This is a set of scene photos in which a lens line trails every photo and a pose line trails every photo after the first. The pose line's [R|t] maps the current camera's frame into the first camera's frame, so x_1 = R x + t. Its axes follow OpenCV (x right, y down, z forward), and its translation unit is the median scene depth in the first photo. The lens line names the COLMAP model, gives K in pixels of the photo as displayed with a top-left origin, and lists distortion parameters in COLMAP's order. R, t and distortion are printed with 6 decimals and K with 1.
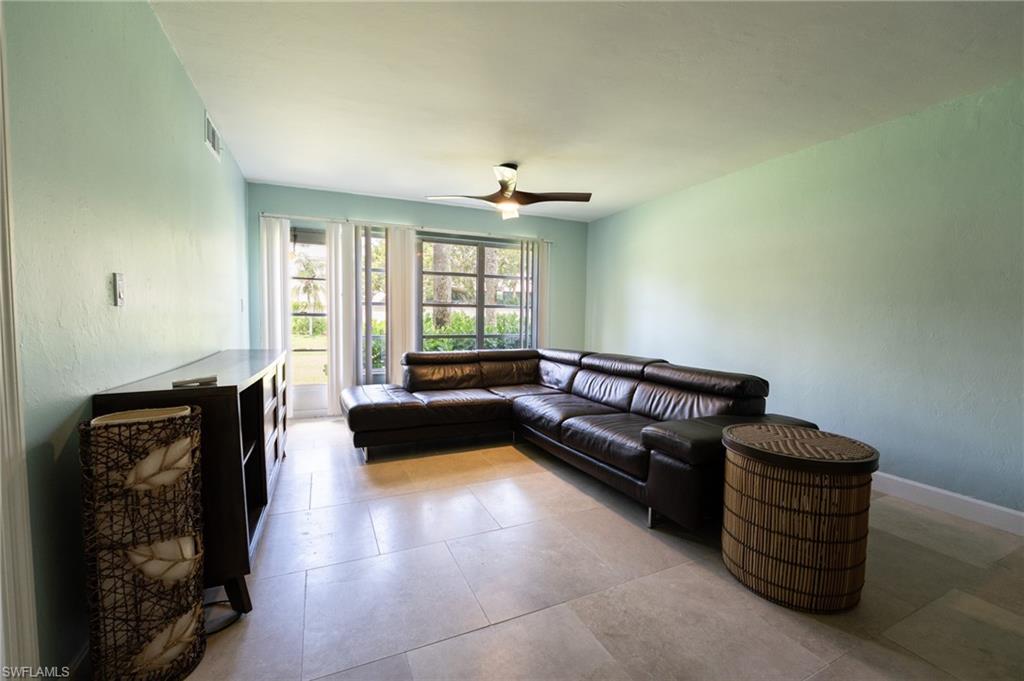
lens RADIAL K [[414.6, 0, 512.0], [0, 414.6, 340.5], [0, 0, 1]] dist [-0.022732, -0.000055]
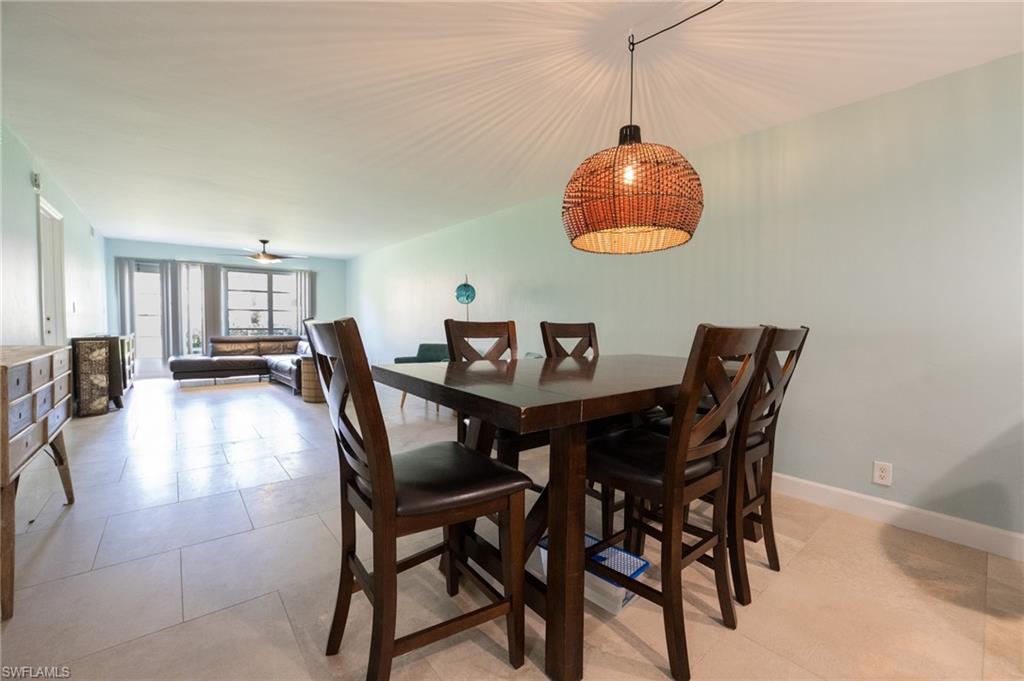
lens RADIAL K [[394.2, 0, 465.5], [0, 394.2, 338.2], [0, 0, 1]] dist [-0.000607, -0.000038]
pose [[0.979185, -0.015222, 0.202400, 0.566651], [0.016689, 0.999845, -0.005540, 0.074884], [-0.202285, 0.008802, 0.979287, -1.065817]]
